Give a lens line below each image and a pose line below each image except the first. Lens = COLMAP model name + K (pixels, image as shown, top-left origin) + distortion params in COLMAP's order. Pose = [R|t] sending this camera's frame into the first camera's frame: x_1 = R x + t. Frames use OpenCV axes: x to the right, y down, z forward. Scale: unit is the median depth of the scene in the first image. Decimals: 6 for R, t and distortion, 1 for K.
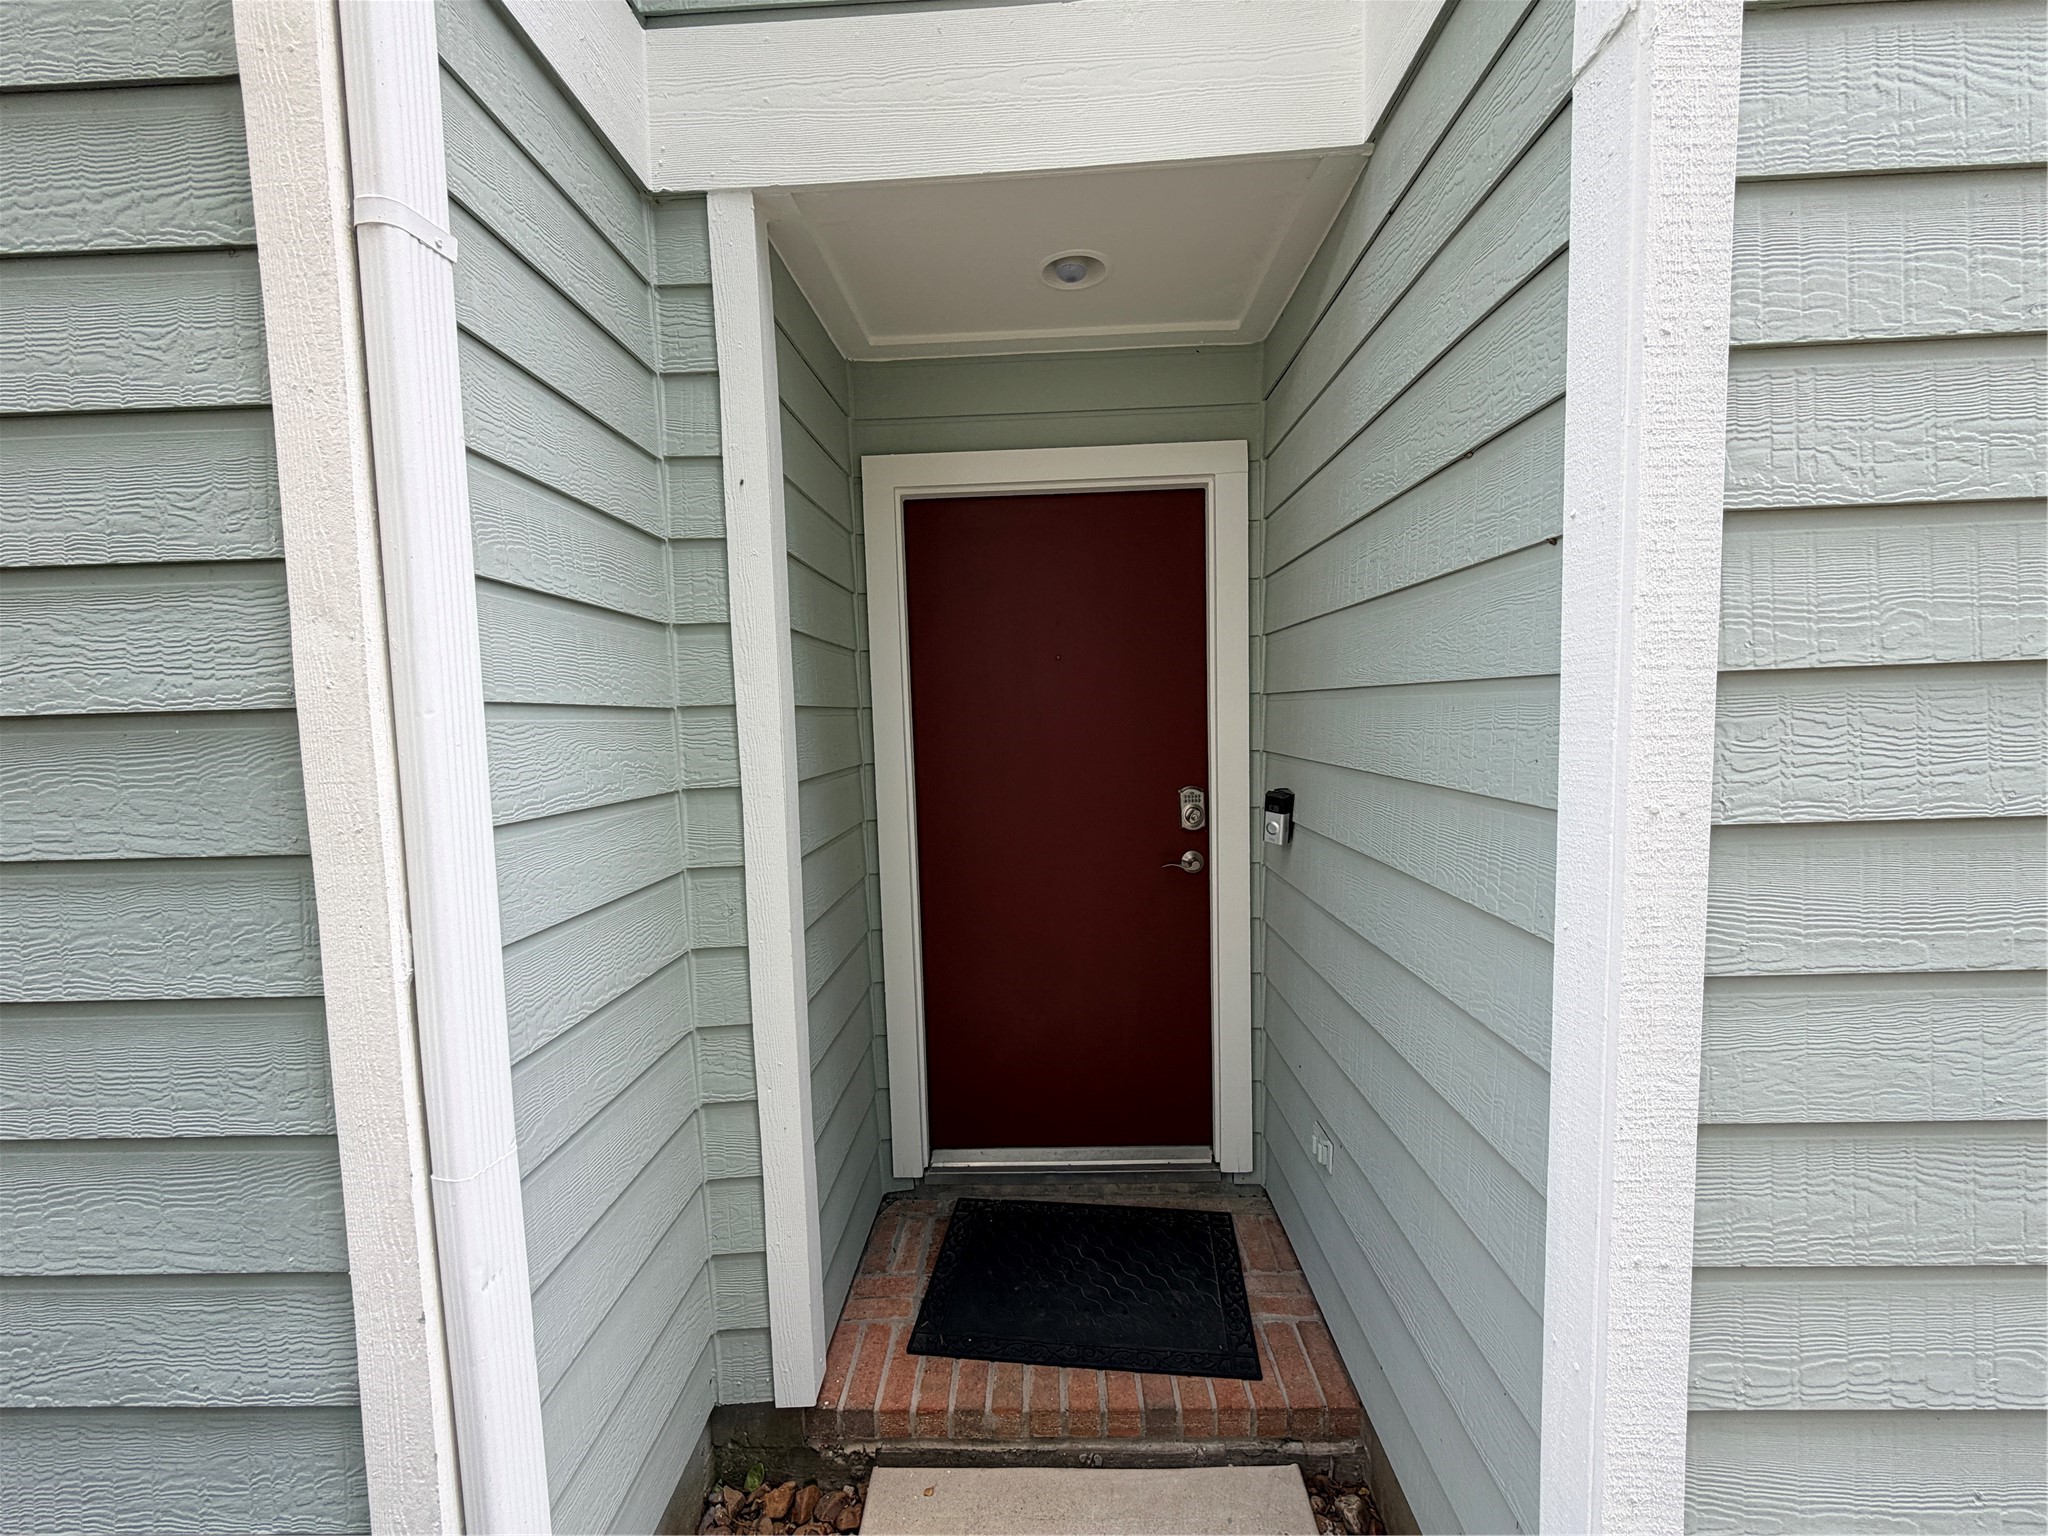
lens RADIAL K [[811.6, 0, 1020.6], [0, 811.6, 773.2], [0, 0, 1]] dist [-0.002799, -0.000064]
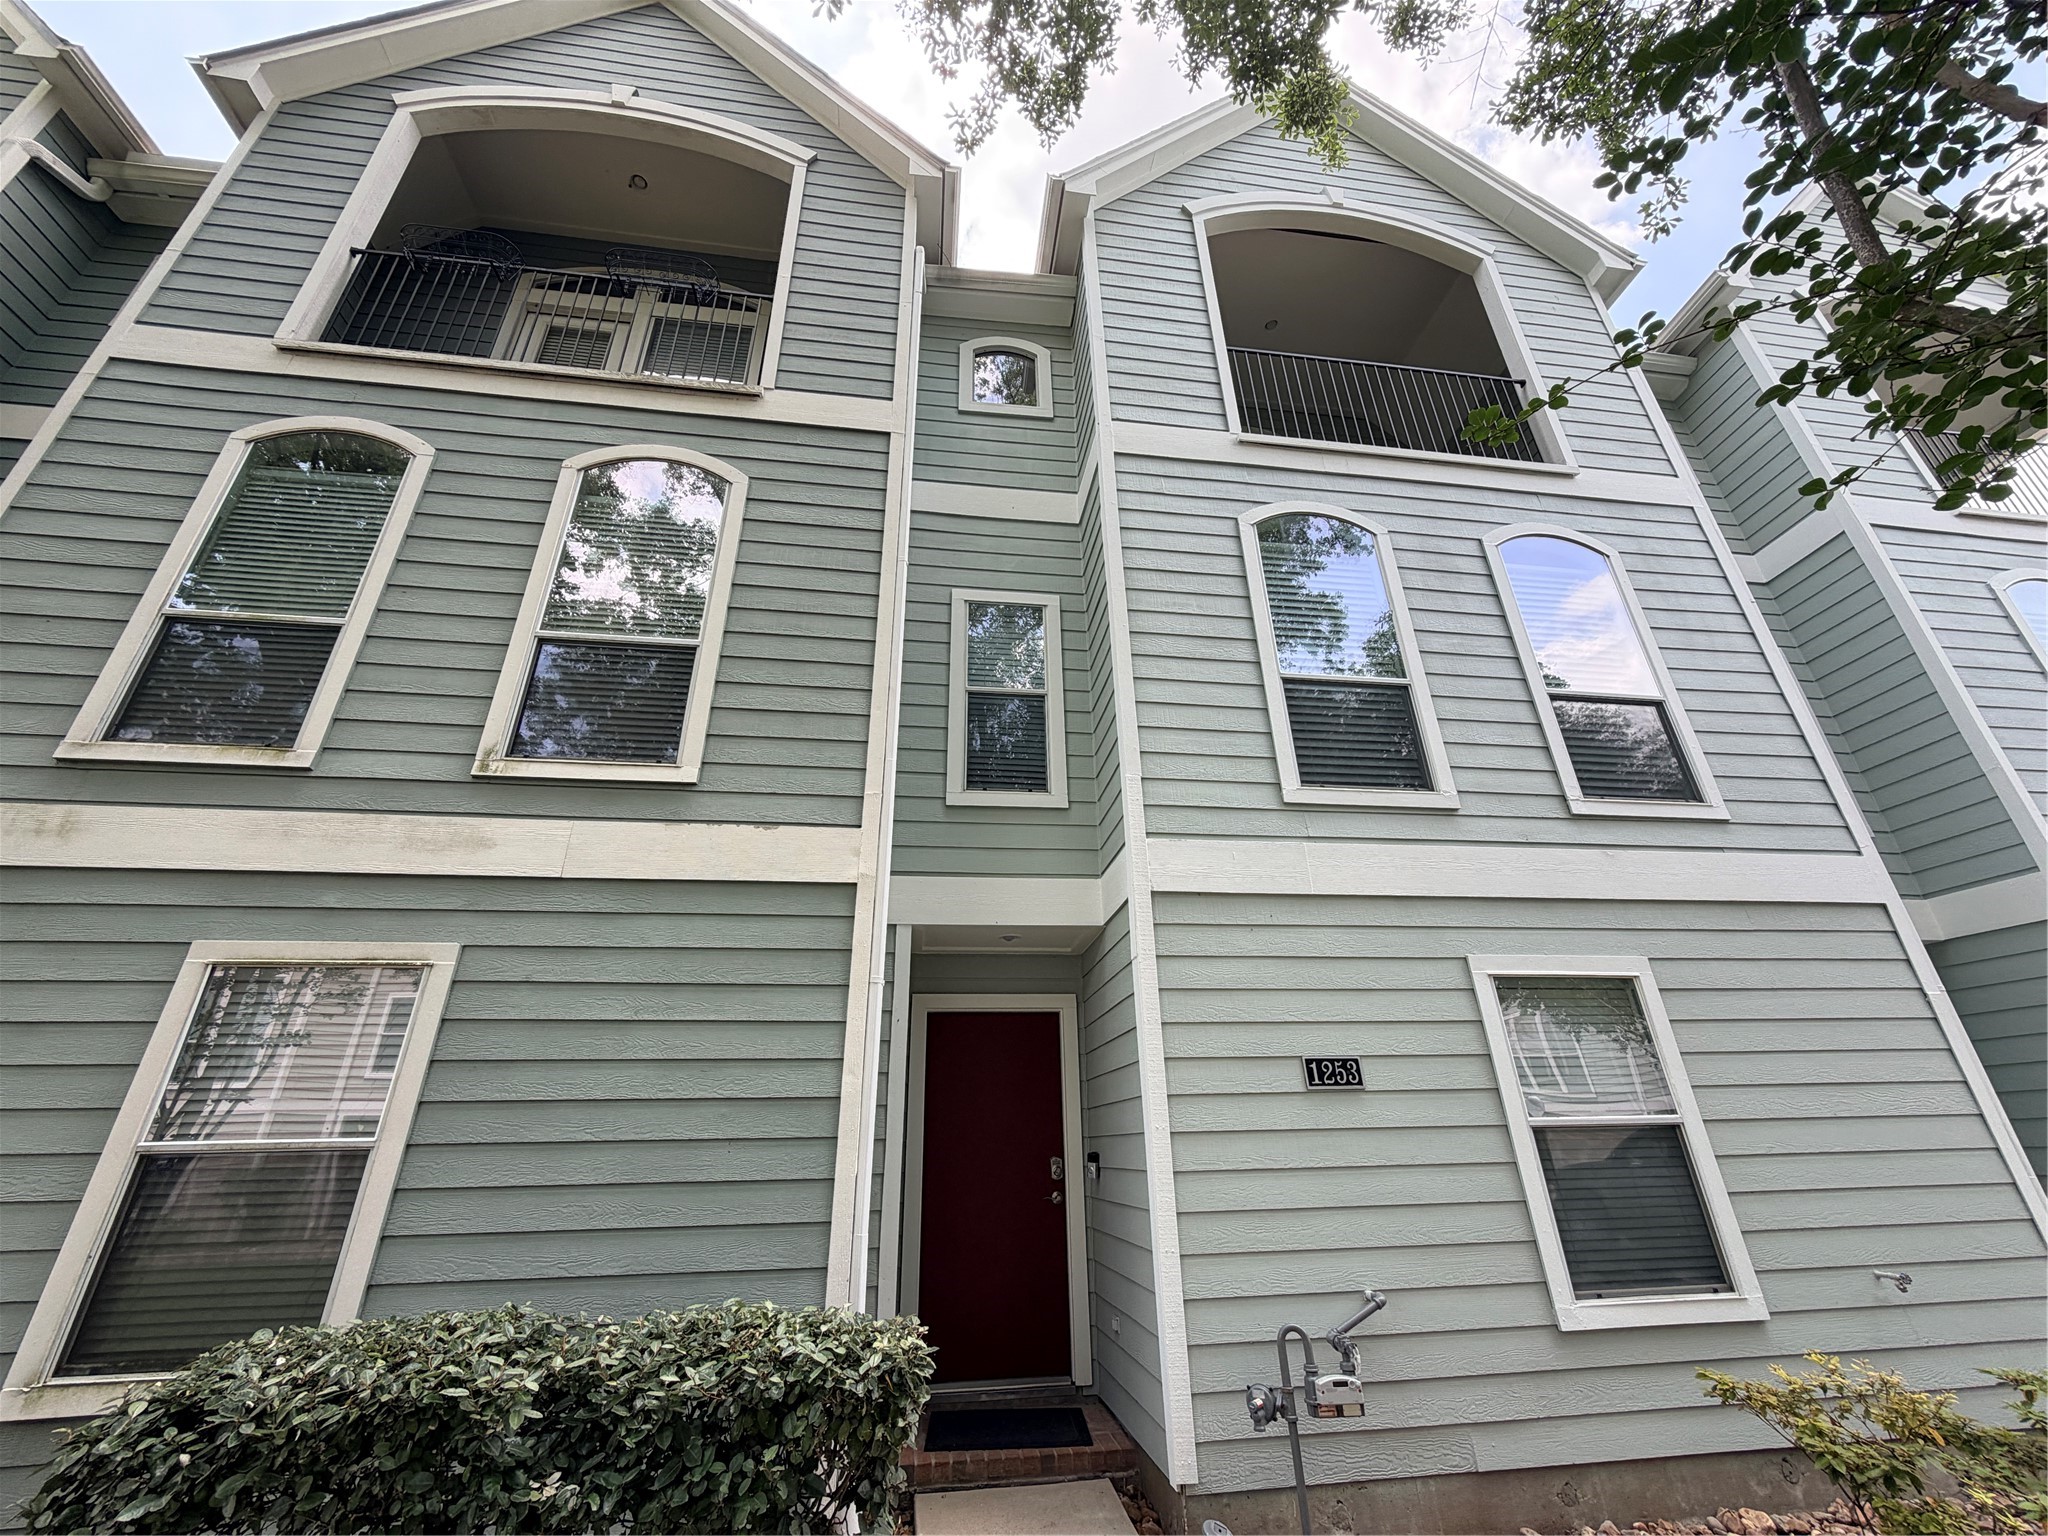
lens RADIAL K [[811.6, 0, 1019.8], [0, 811.6, 766.1], [0, 0, 1]] dist [-0.002799, -0.000064]
pose [[0.986151, 0.083491, 0.143301, -0.289907], [-0.001113, 0.867358, -0.497683, 0.204384], [-0.165846, 0.490631, 0.855439, -1.387436]]
